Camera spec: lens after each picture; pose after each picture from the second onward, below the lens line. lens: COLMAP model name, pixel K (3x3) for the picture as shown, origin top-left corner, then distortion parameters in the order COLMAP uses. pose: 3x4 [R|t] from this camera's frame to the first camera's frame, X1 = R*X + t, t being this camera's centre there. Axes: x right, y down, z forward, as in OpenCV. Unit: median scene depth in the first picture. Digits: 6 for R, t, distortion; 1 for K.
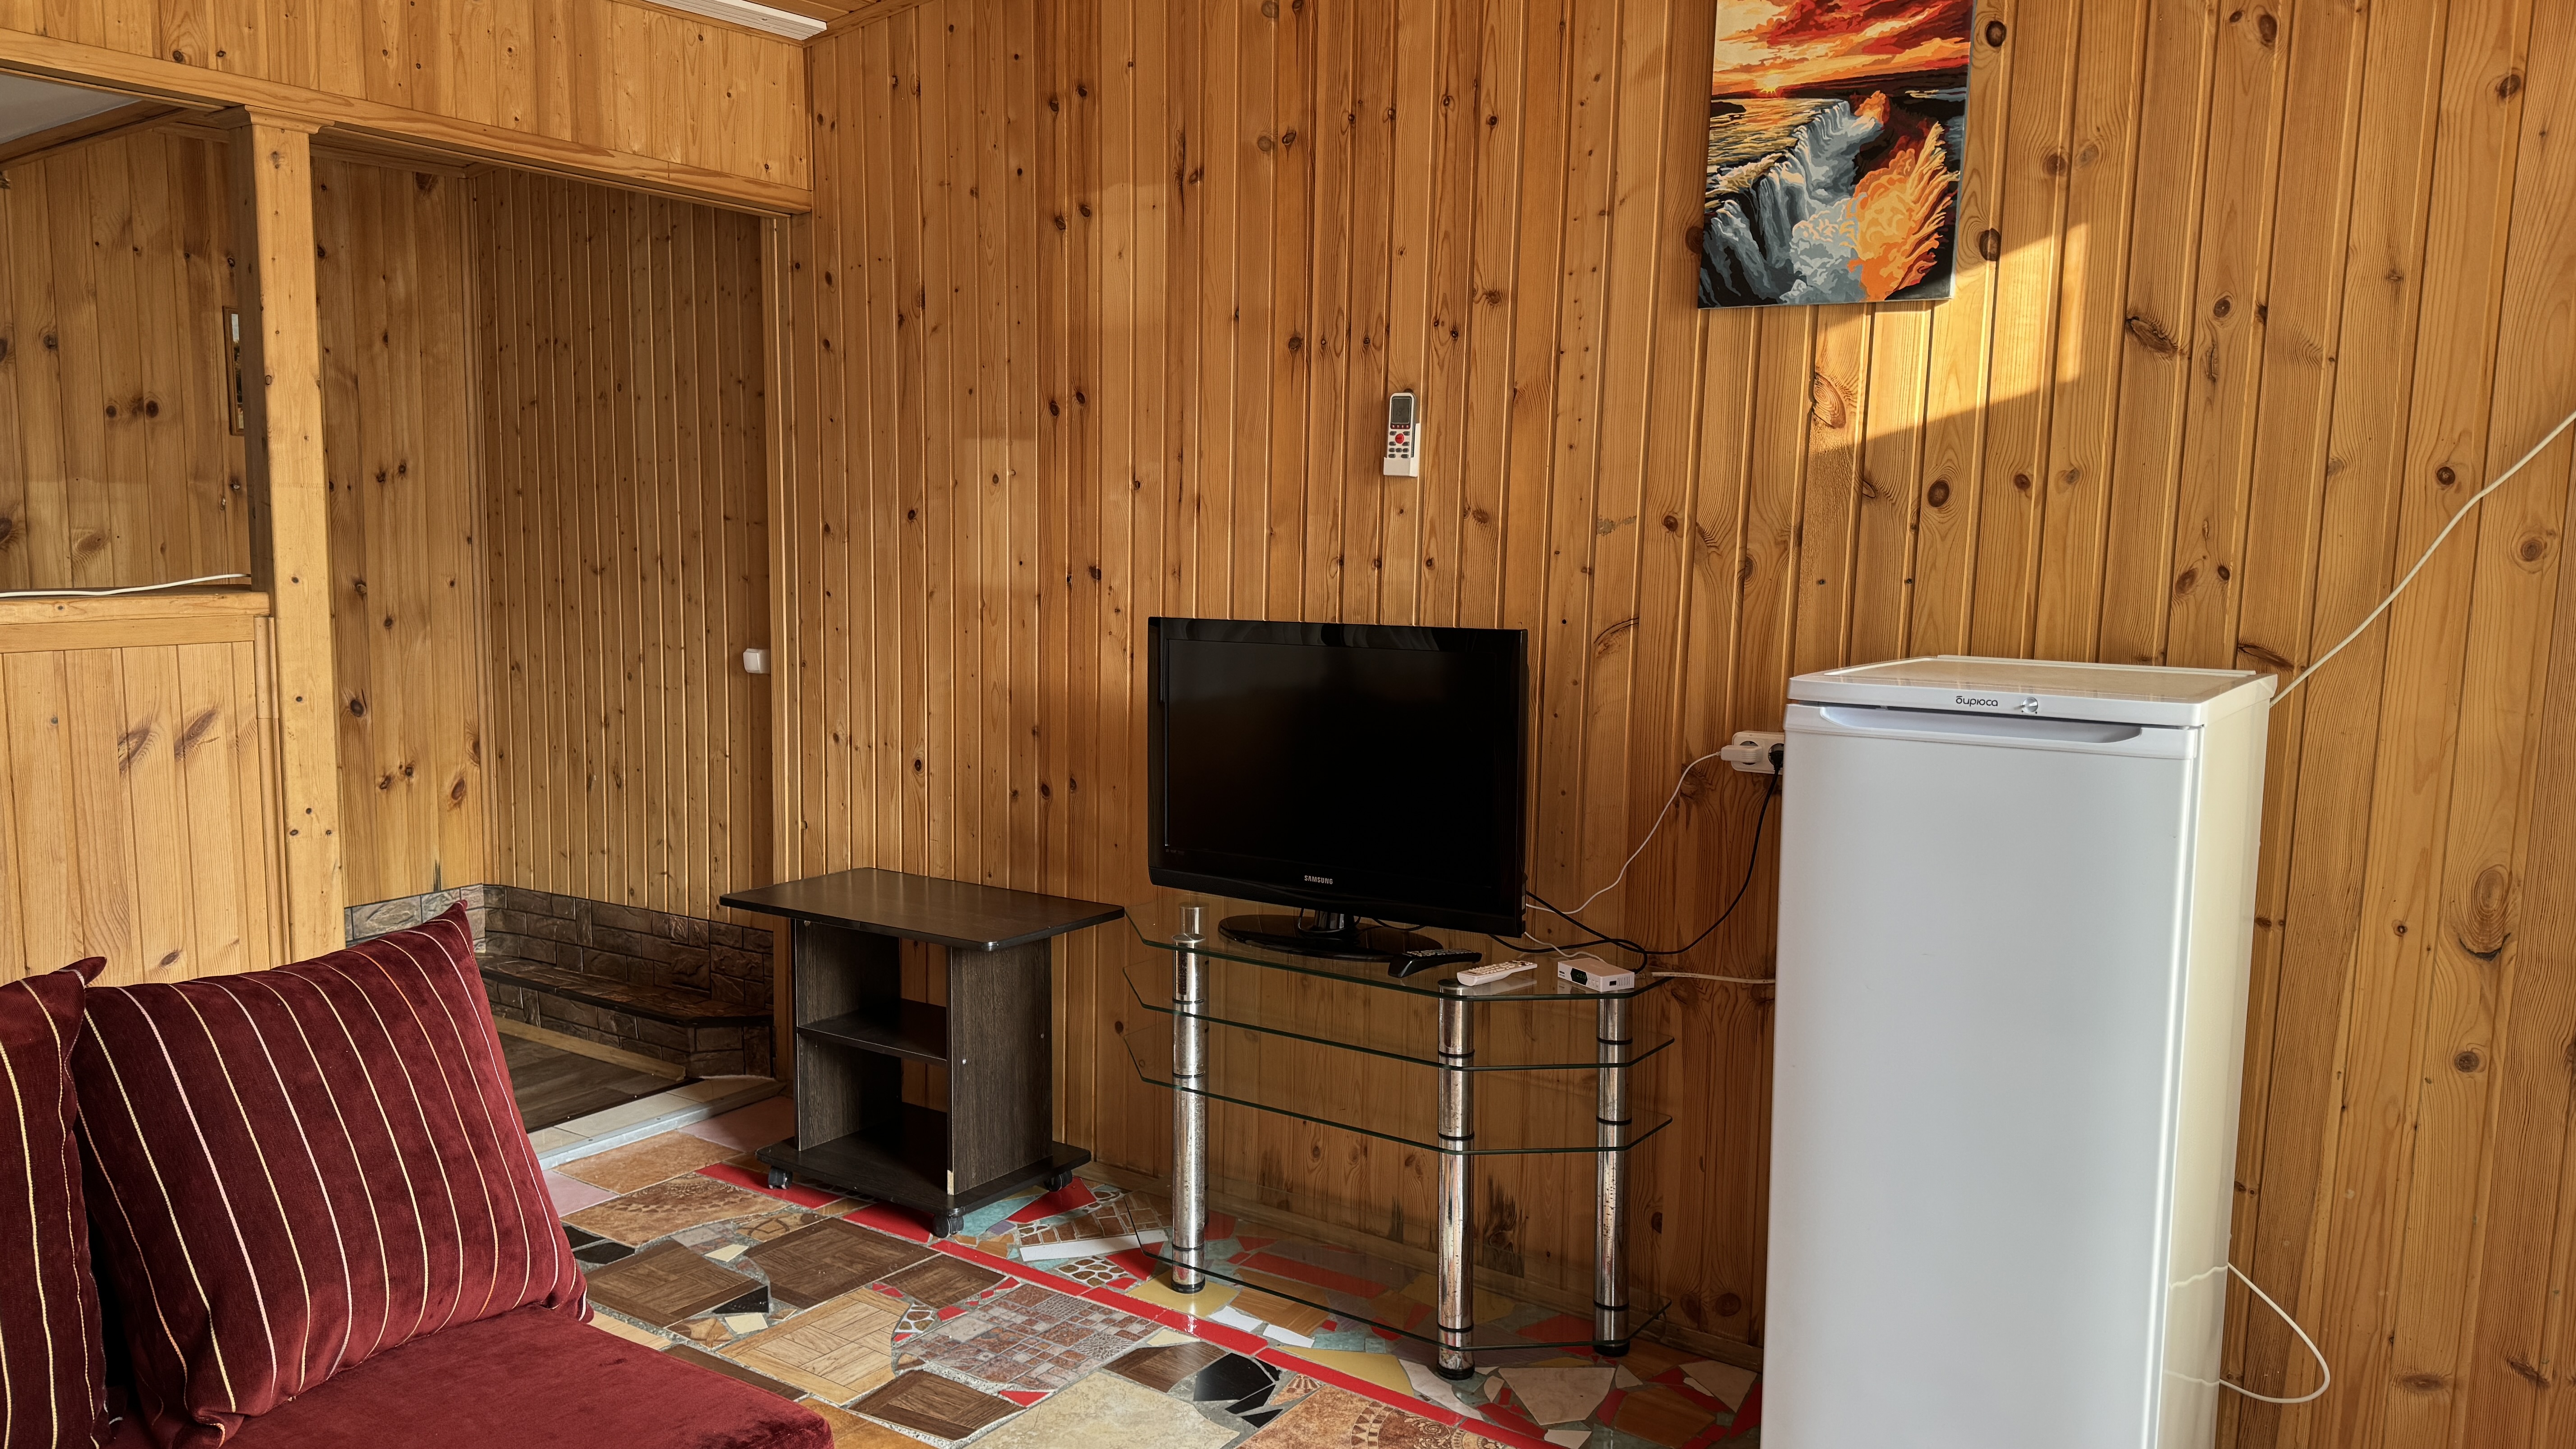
lens RADIAL K [[1829.3, 0, 1277.2], [0, 1829.3, 717.7], [0, 0, 1]] dist [0.077602, -0.078222]
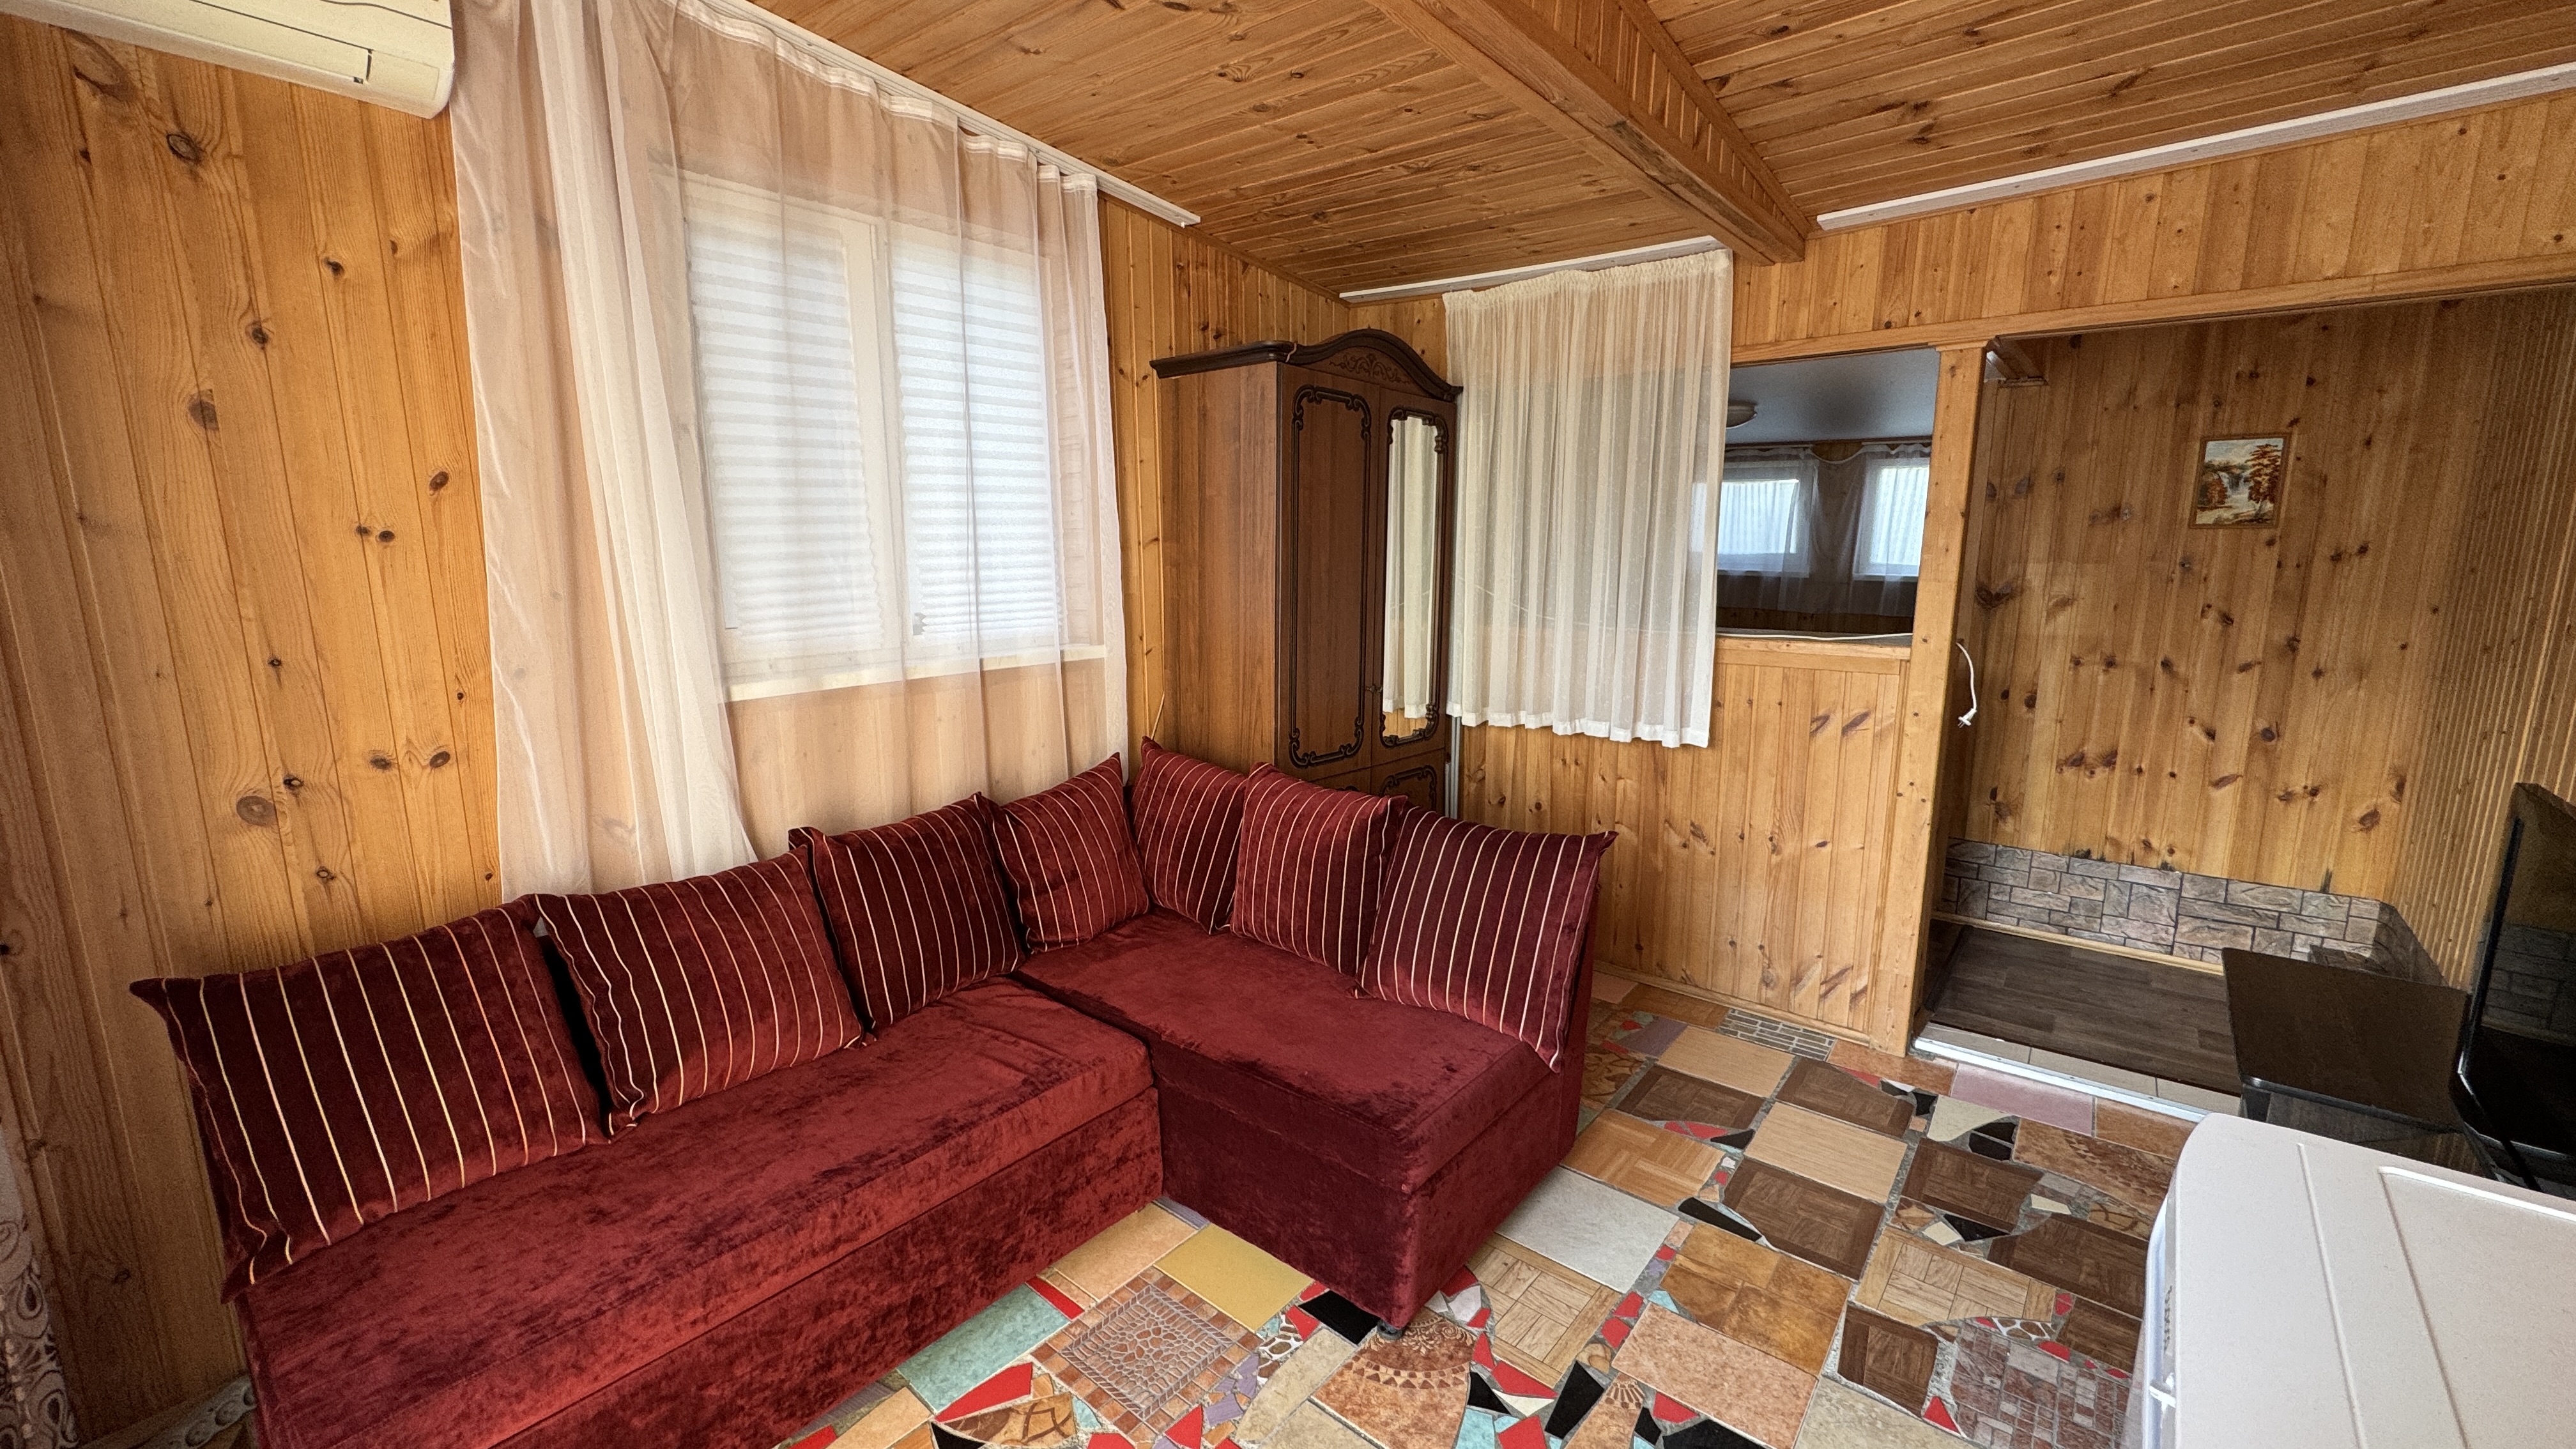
lens RADIAL K [[1028.4, 0, 1279.9], [0, 1028.4, 719.3], [0, 0, 1]] dist [0.008723, -0.000627]
pose [[-0.068810, 0.168260, -0.983338, 0.303829], [-0.101096, 0.979424, 0.174664, -0.083601], [0.992494, 0.111430, -0.050384, 0.396142]]
